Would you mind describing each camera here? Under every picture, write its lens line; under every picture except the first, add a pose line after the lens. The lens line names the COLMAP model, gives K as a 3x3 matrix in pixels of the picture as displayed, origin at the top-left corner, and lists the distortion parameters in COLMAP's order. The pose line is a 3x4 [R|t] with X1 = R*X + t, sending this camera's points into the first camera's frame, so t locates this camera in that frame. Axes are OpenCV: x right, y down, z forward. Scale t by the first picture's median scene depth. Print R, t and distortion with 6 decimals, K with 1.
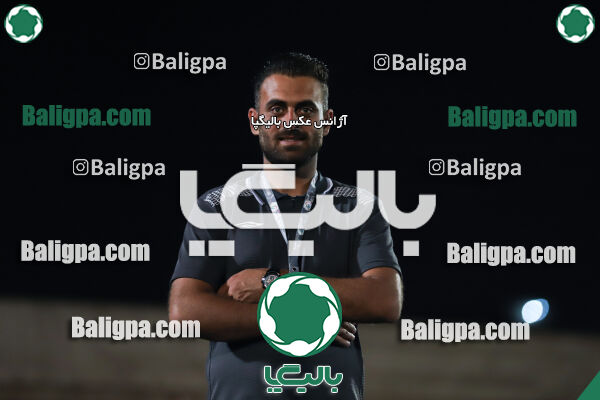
lens RADIAL K [[2634.3, 0, 301.9], [0, 2634.3, 198.8], [0, 0, 1]] dist [0.394308, 0.000000]
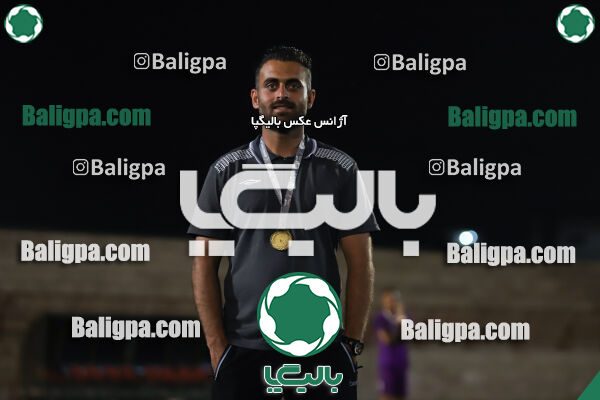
lens RADIAL K [[1951.5, 0, 303.9], [0, 1951.5, 200.9], [0, 0, 1]] dist [0.225761, 0.000000]
pose [[1.000000, 0.000005, -0.000301, 0.000988], [-0.000006, 0.999991, -0.004138, 0.003873], [0.000301, 0.004138, 0.999991, 0.259160]]
